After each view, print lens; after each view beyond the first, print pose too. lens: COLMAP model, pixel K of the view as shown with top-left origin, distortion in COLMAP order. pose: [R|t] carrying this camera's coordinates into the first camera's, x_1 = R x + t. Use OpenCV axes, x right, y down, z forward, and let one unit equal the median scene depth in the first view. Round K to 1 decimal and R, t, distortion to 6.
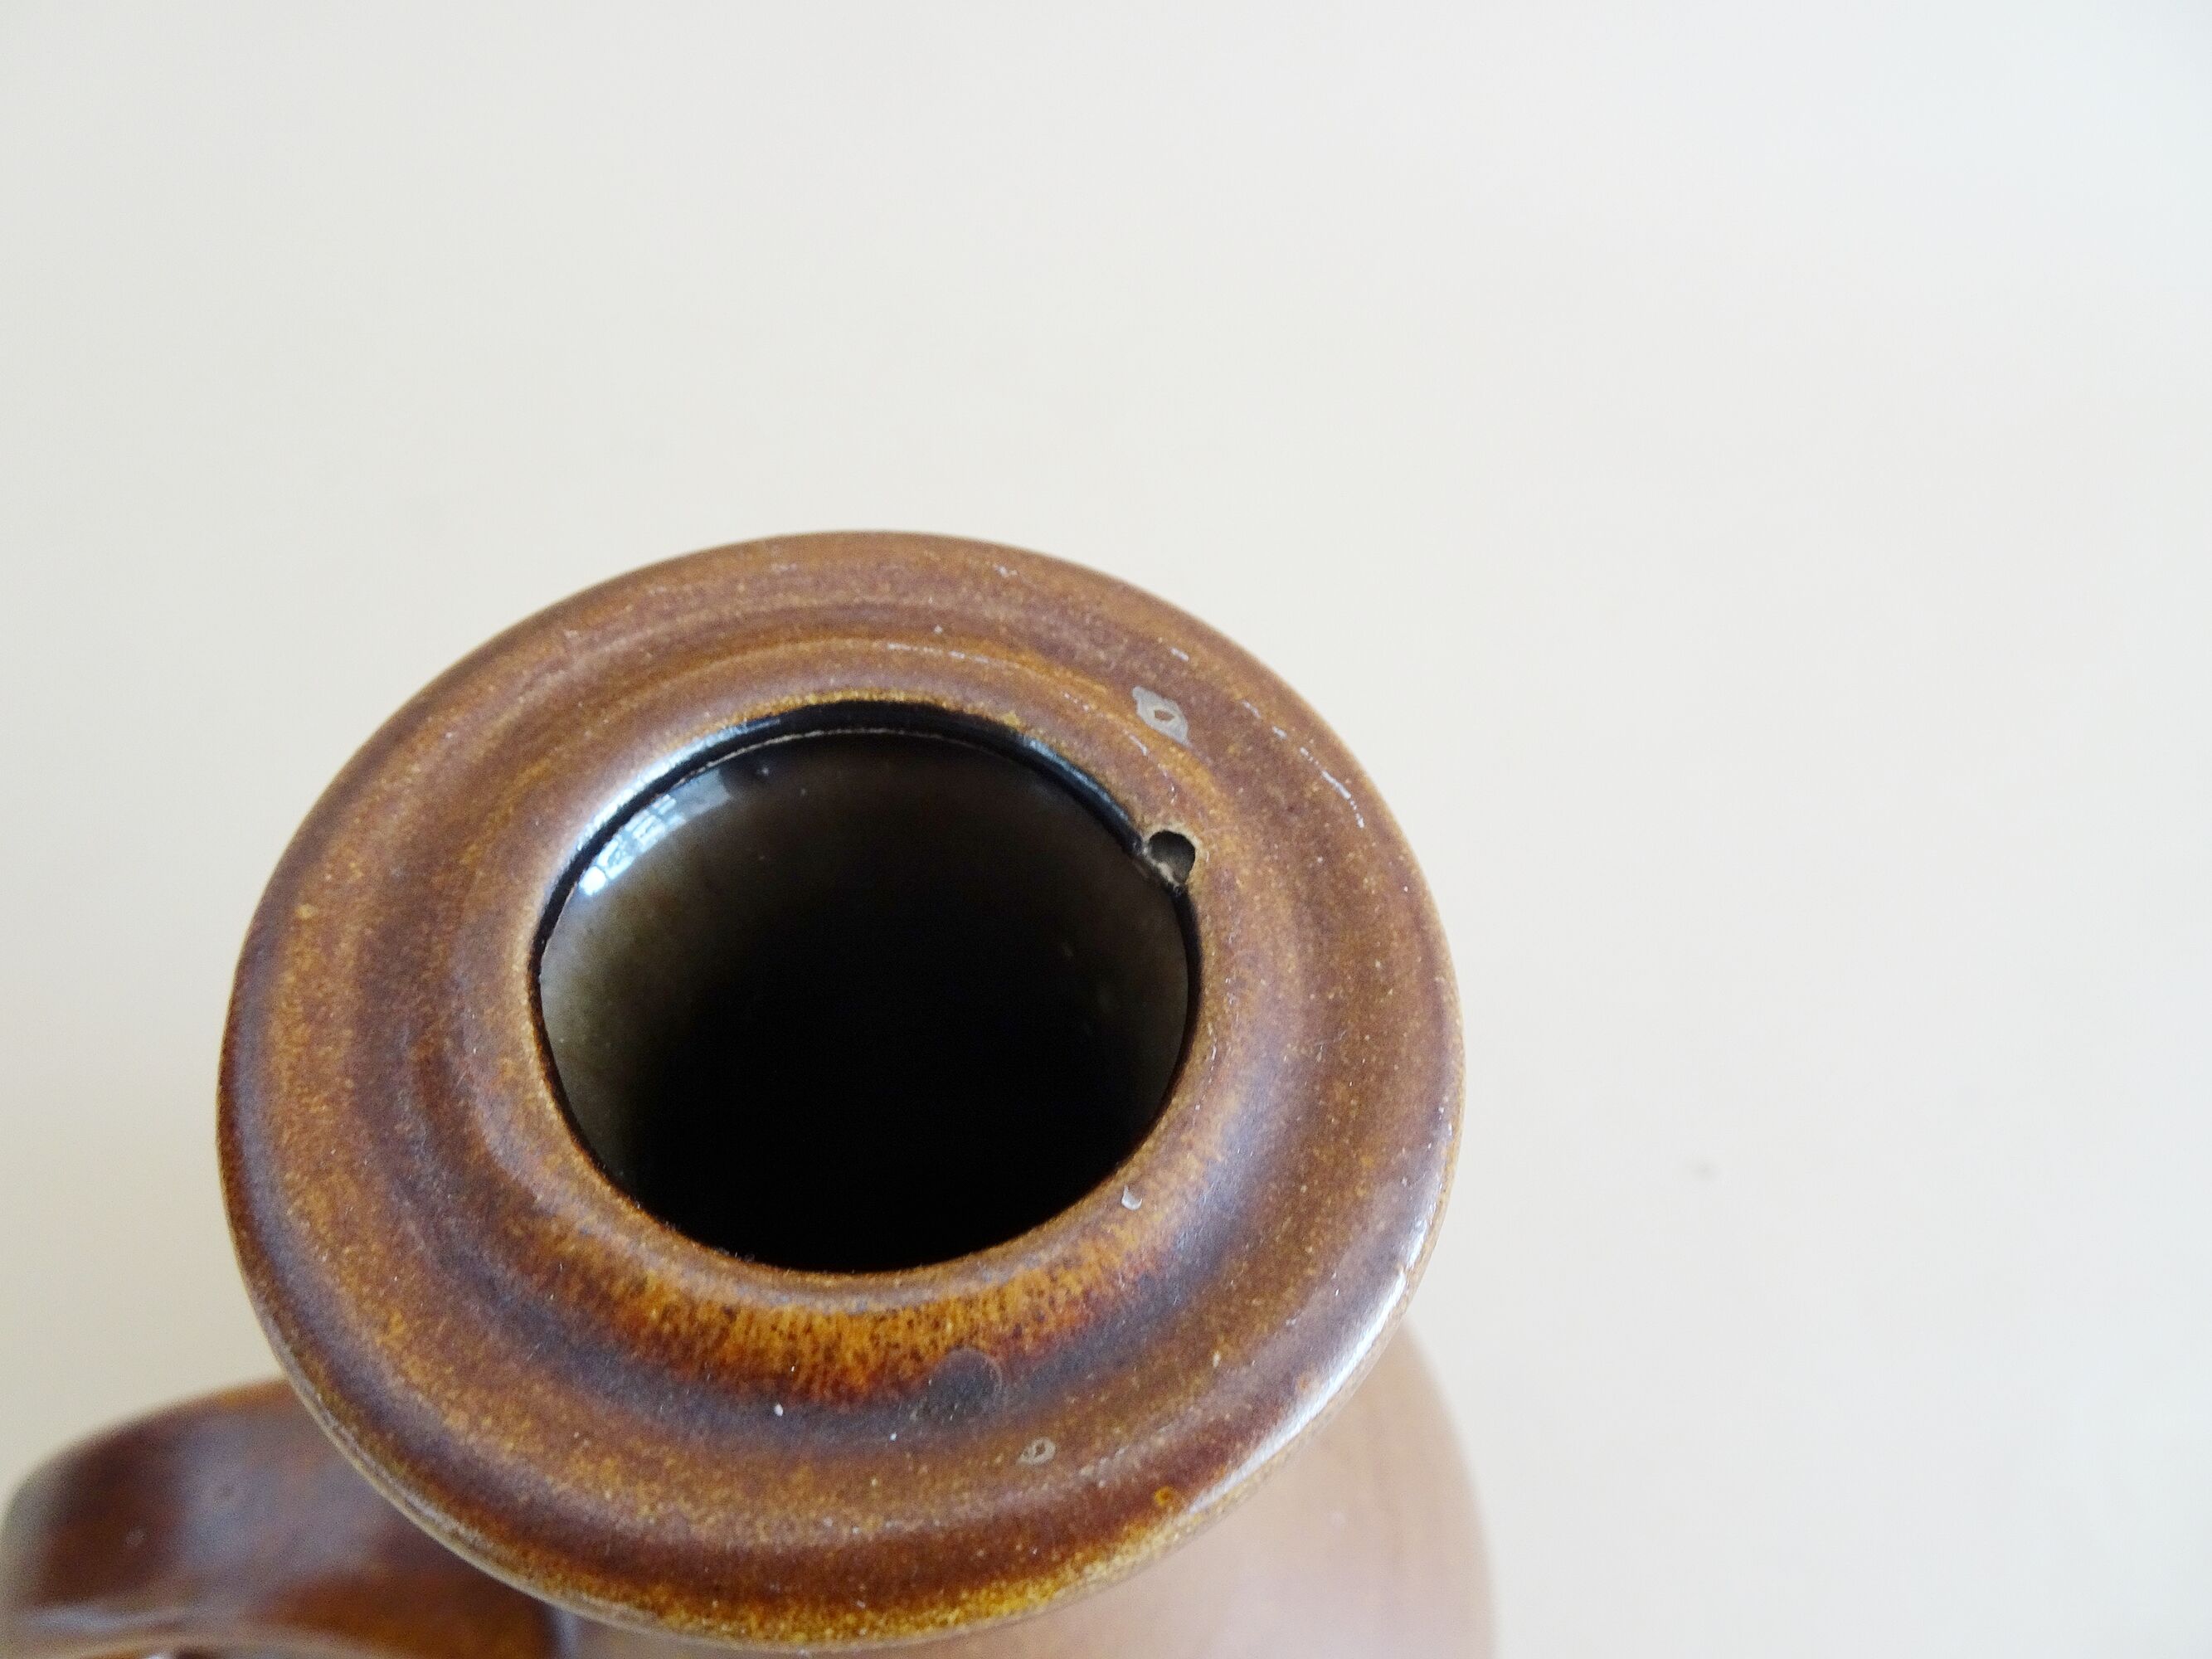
lens RADIAL K [[1562.0, 0, 1109.4], [0, 1562.0, 832.7], [0, 0, 1]] dist [0.004997, -0.003175]
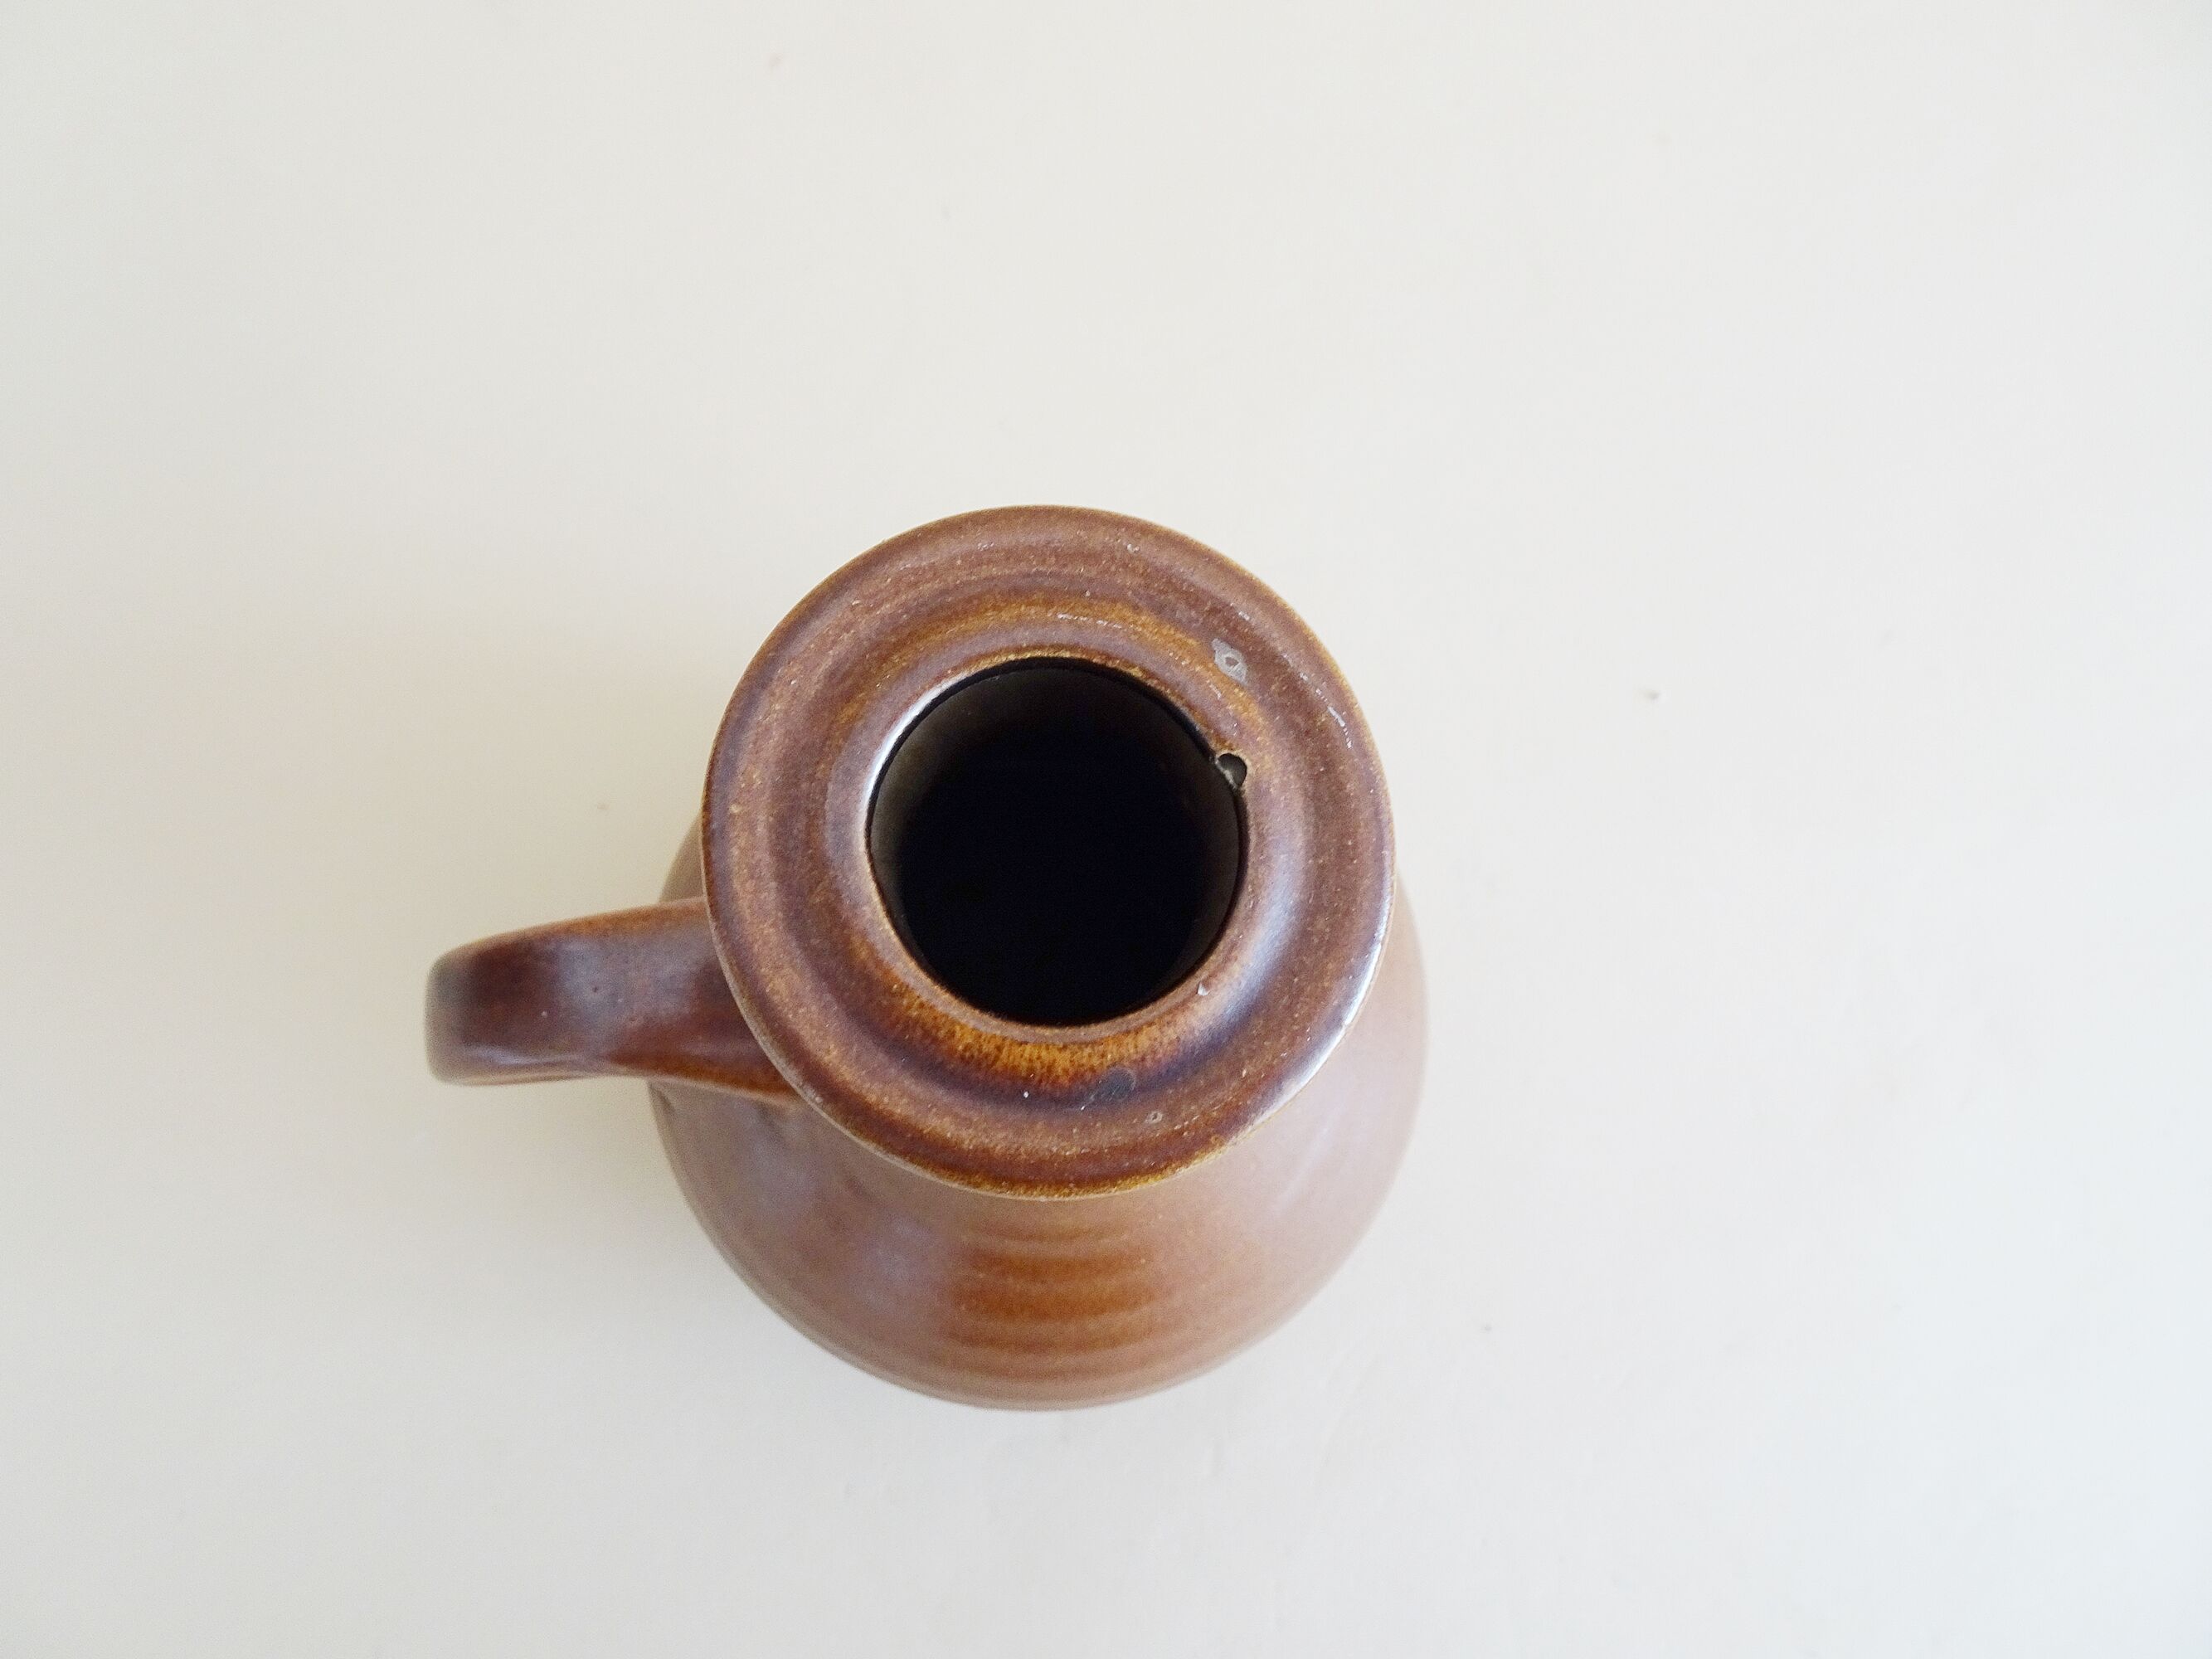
lens RADIAL K [[1562.0, 0, 1103.9], [0, 1562.0, 825.0], [0, 0, 1]] dist [0.004997, -0.003175]
pose [[0.999445, 0.027172, -0.019282, -0.068243], [-0.017066, 0.914524, 0.404172, -0.643946], [0.028616, -0.403619, 0.914480, -0.589882]]
